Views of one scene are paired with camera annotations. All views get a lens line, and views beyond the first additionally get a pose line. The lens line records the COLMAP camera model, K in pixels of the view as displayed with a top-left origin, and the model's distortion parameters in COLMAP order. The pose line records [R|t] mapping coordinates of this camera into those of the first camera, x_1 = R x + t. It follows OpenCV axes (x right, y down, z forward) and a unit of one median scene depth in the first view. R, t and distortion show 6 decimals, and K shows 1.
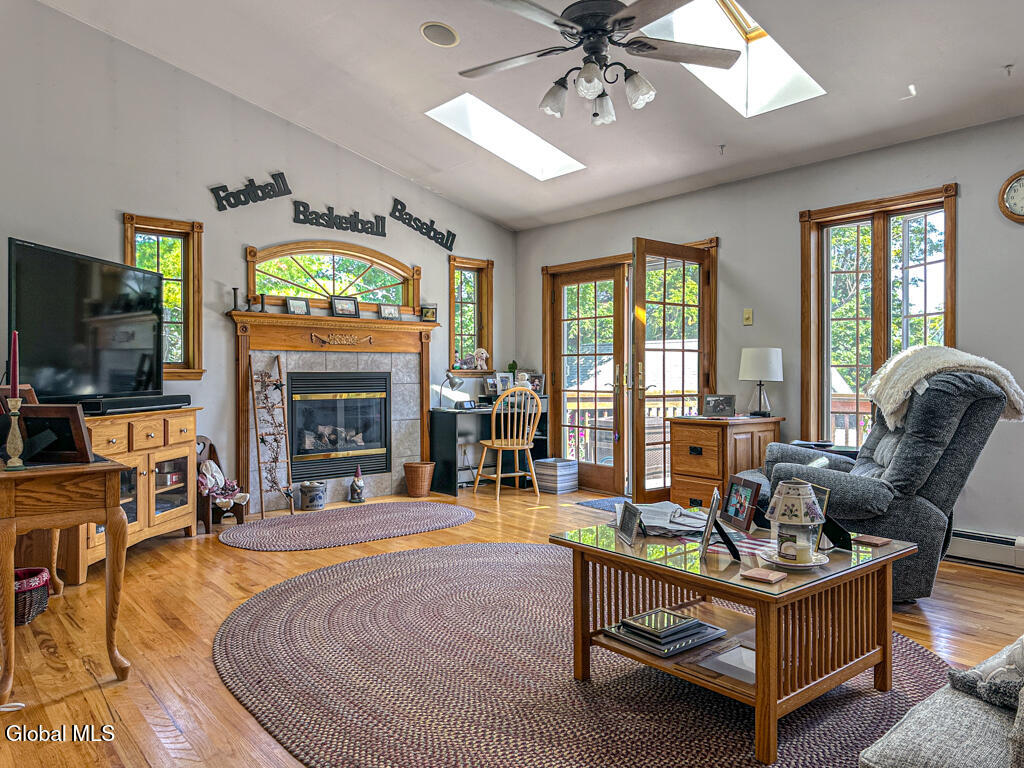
lens RADIAL K [[722.9, 0, 512.0], [0, 722.9, 384.0], [0, 0, 1]] dist [0.182129, -0.290956]
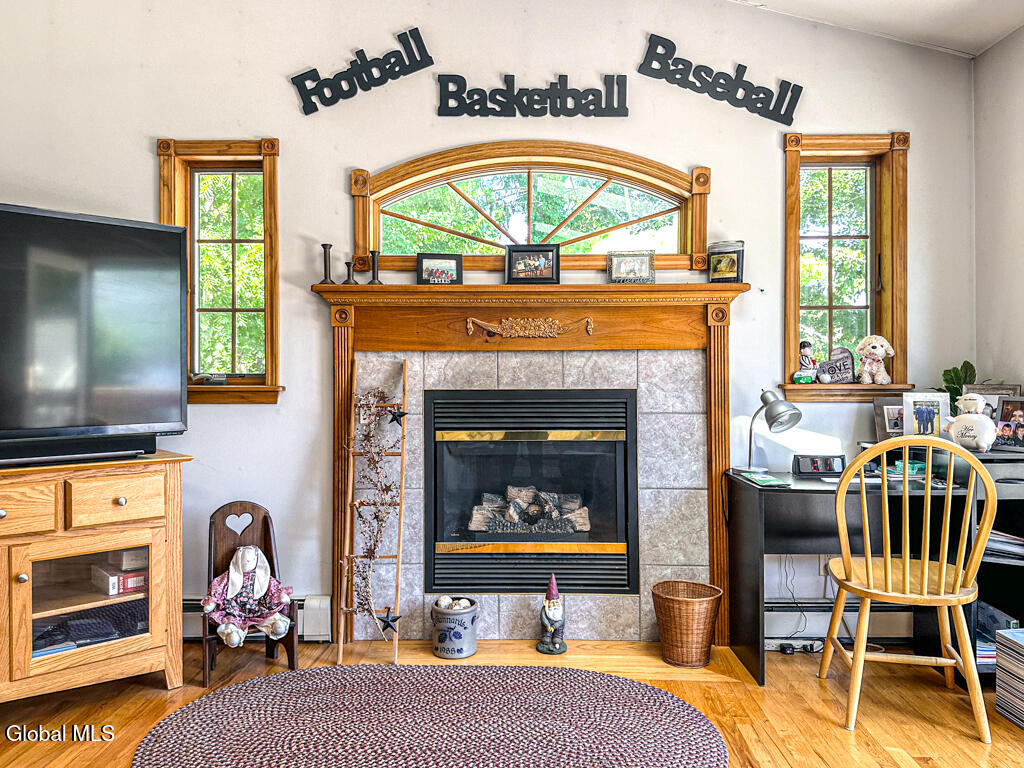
lens RADIAL K [[730.9, 0, 512.0], [0, 730.9, 384.0], [0, 0, 1]] dist [0.104570, -0.176644]
pose [[0.756701, 0.004752, -0.653744, 0.095443], [-0.009913, 0.999942, -0.004205, -0.017657], [0.653686, 0.009662, 0.756704, 0.573930]]
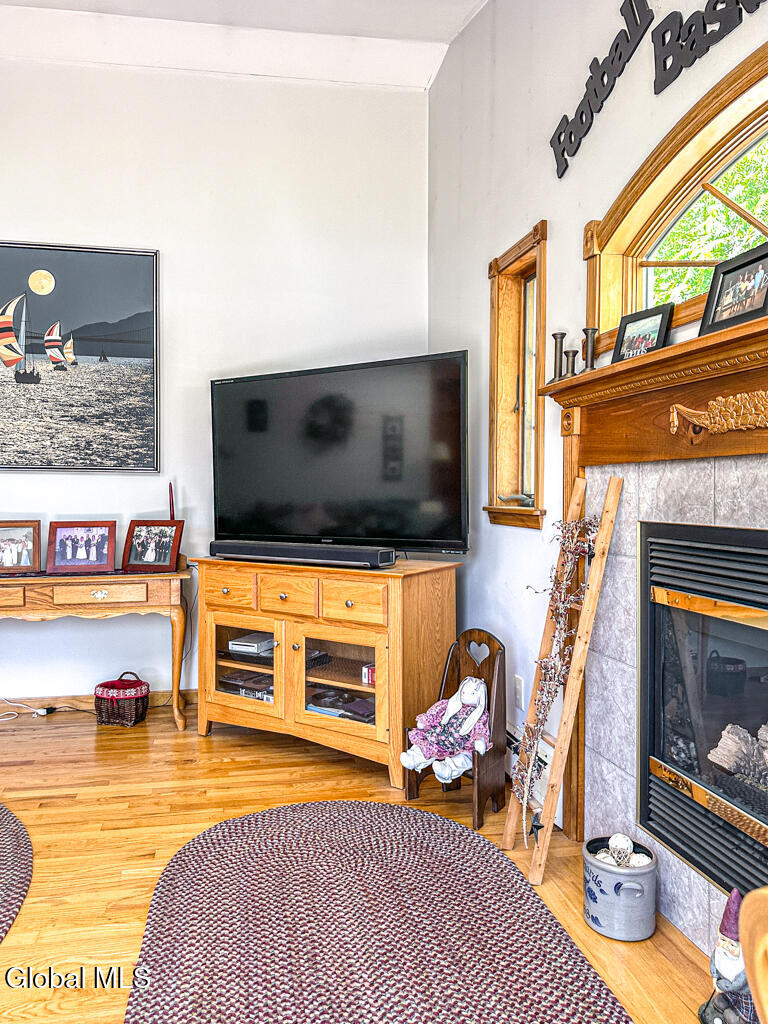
lens RADIAL K [[729.5, 0, 356.9], [0, 729.5, 515.9], [0, 0, 1]] dist [-0.003317, -0.006578]
pose [[-0.474076, 0.026269, -0.880092, 0.073376], [-0.026325, 0.998685, 0.043989, -0.028908], [0.880090, 0.044023, -0.472762, 0.961587]]
